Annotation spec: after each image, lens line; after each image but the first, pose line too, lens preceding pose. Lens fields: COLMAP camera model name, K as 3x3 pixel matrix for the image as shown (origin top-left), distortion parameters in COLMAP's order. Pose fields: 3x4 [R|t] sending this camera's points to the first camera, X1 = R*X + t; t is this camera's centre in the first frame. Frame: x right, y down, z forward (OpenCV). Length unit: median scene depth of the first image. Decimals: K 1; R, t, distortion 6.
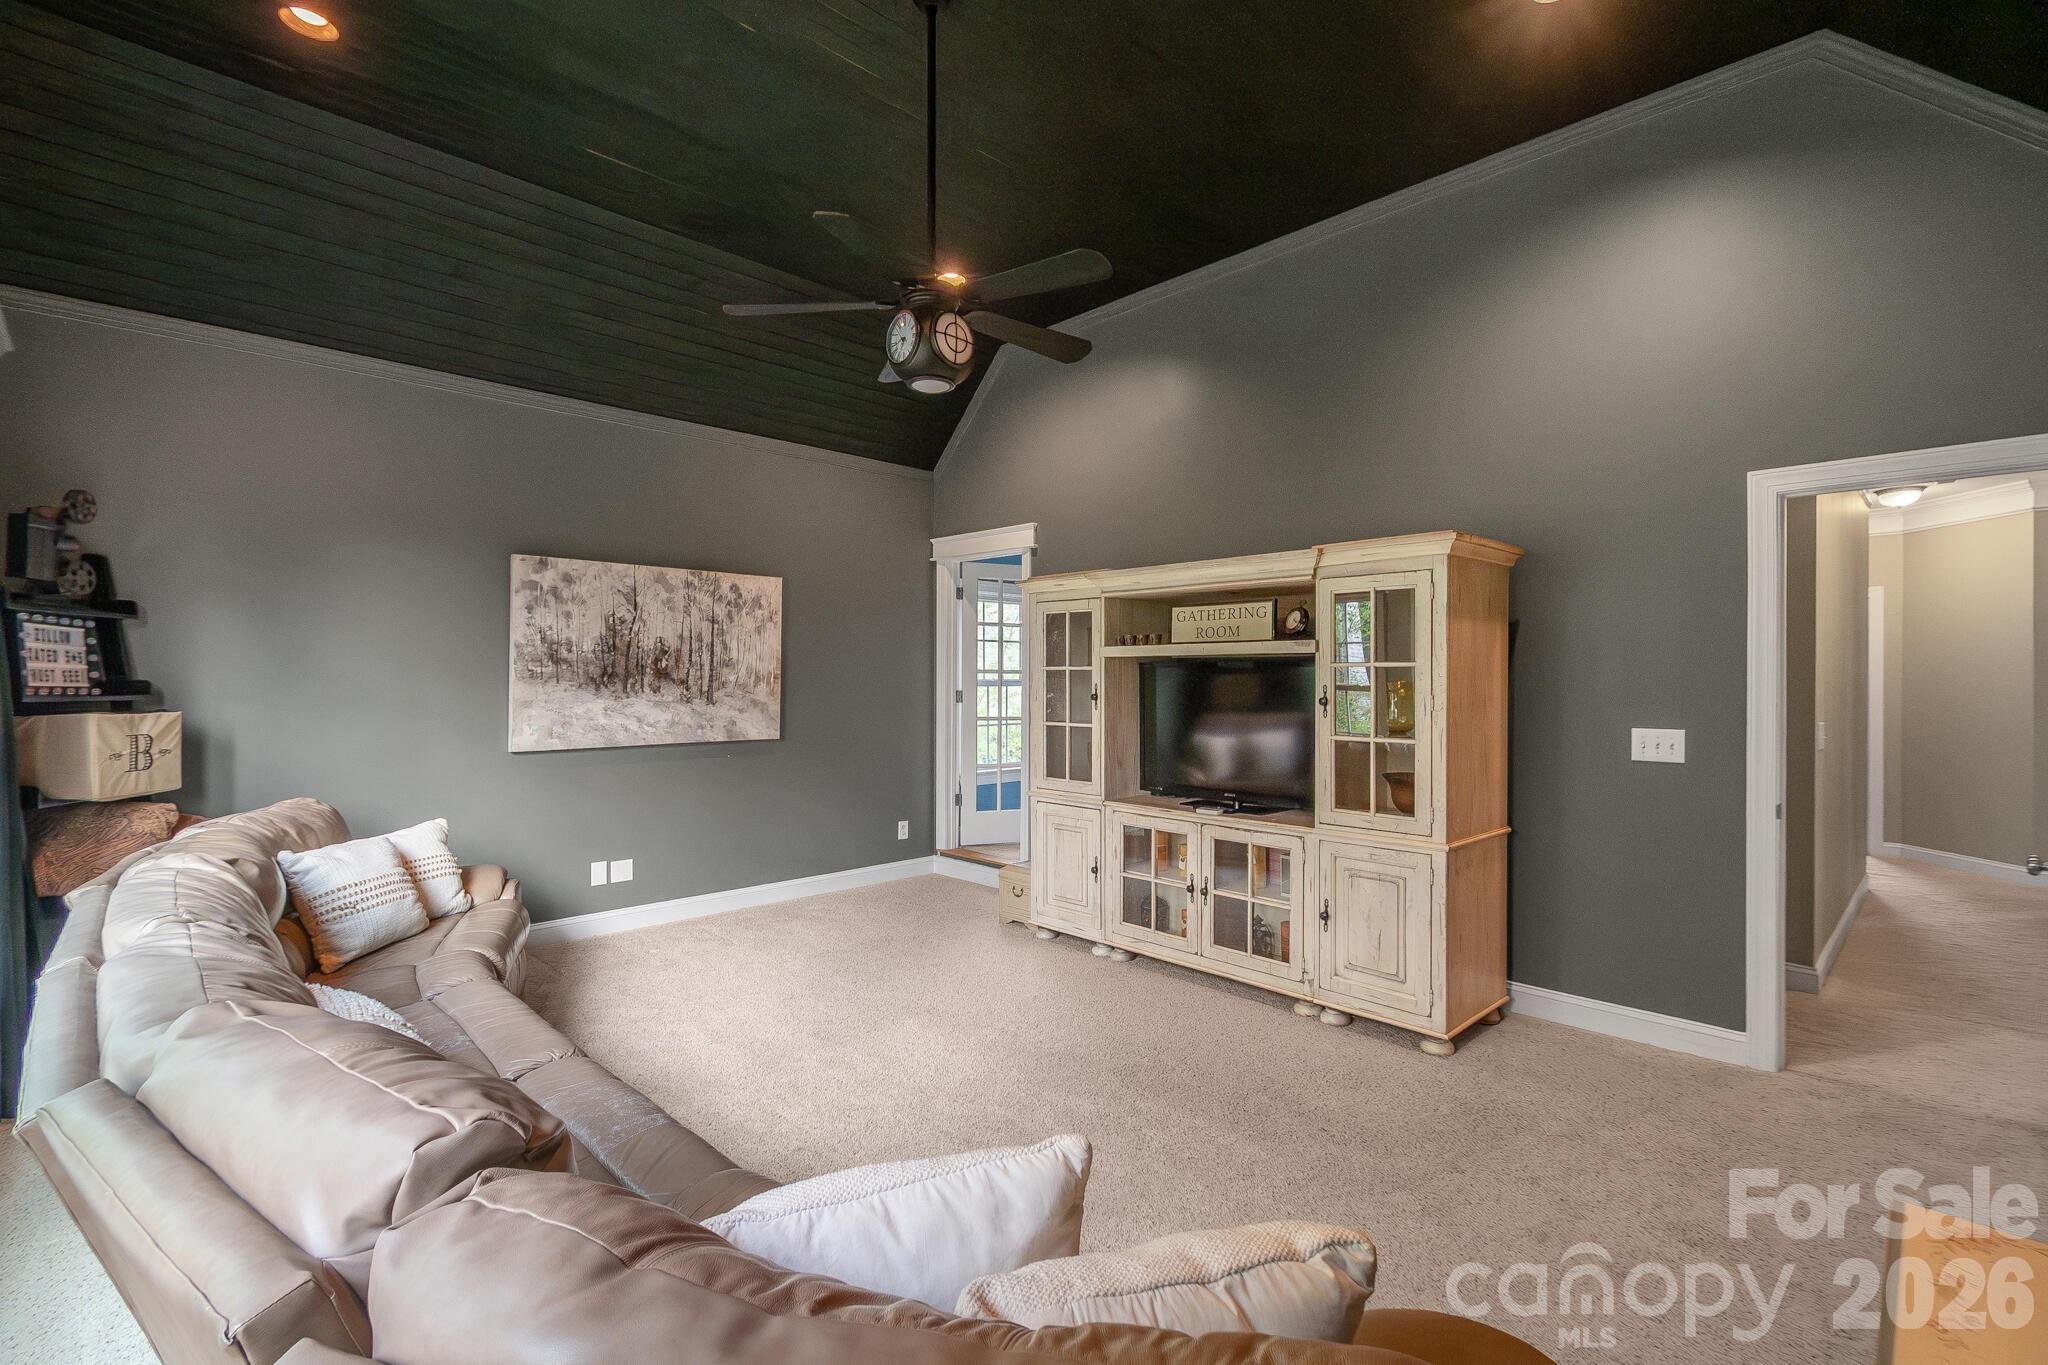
lens RADIAL K [[921.5, 0, 1037.3], [0, 921.5, 672.8], [0, 0, 1]] dist [-0.001279, -0.000432]
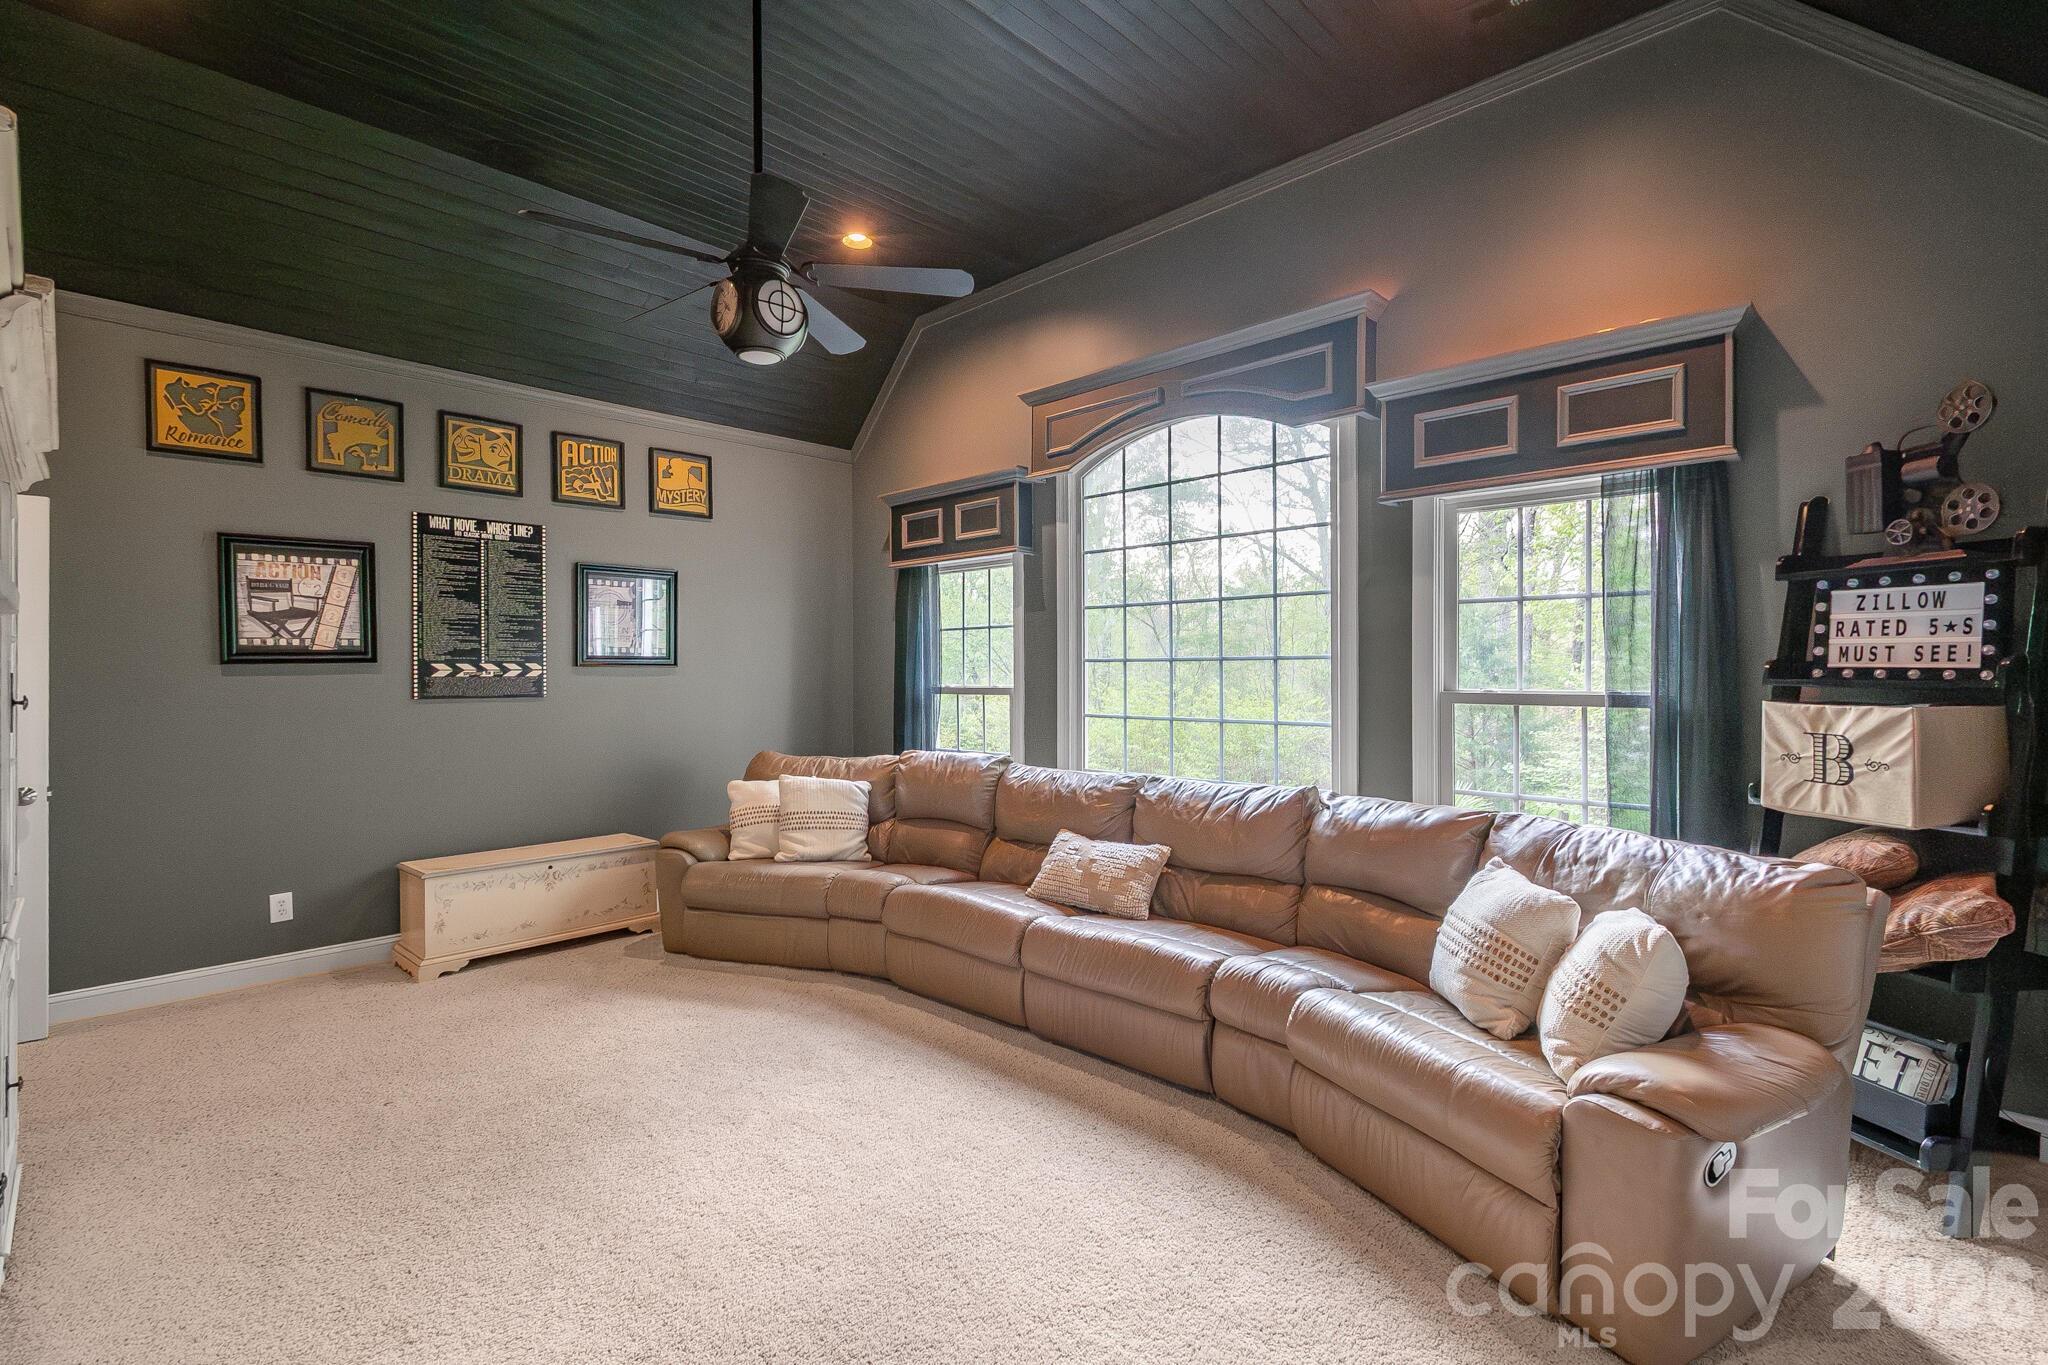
lens RADIAL K [[921.5, 0, 1037.3], [0, 921.5, 672.8], [0, 0, 1]] dist [-0.001279, -0.000432]
pose [[-0.999229, 0.003064, -0.039131, -0.319343], [0.002999, 0.999994, 0.001722, 0.015601], [0.039136, 0.001603, -0.999233, 1.678008]]
